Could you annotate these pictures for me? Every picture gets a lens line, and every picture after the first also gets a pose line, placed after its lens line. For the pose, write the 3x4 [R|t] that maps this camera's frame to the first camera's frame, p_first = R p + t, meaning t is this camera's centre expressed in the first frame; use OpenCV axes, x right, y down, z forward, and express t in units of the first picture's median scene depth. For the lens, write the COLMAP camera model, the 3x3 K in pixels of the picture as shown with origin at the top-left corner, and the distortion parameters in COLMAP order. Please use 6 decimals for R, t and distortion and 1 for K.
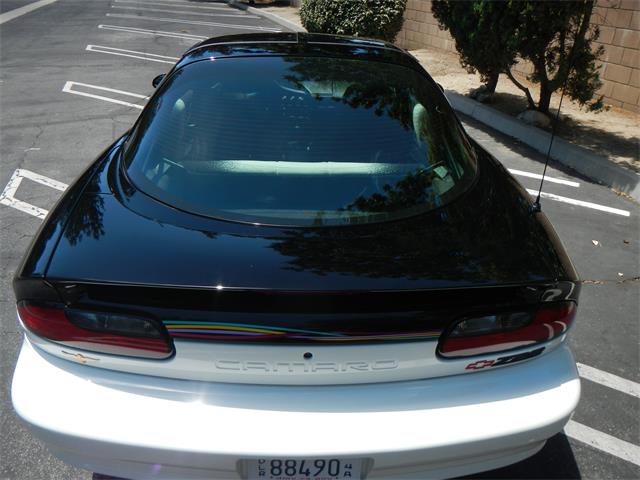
lens RADIAL K [[524.8, 0, 318.8], [0, 524.8, 242.1], [0, 0, 1]] dist [0.010702, -0.027014]
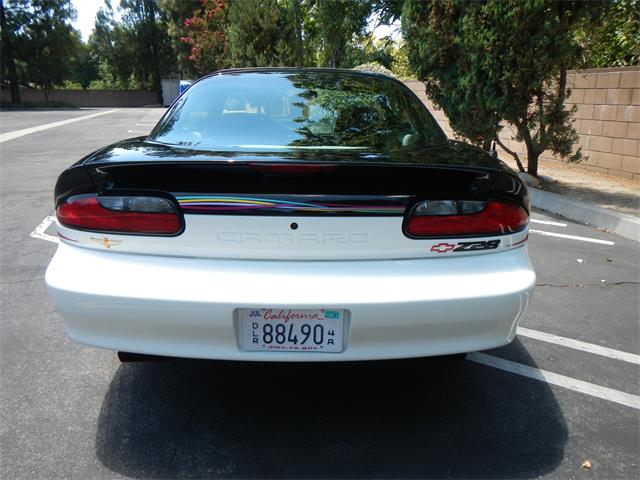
lens RADIAL K [[524.8, 0, 326.0], [0, 524.8, 251.1], [0, 0, 1]] dist [0.010702, -0.027014]
pose [[0.999820, -0.011768, -0.014866, 0.042121], [0.008603, 0.980283, -0.197411, 0.311643], [0.016896, 0.197248, 0.980208, -0.100994]]
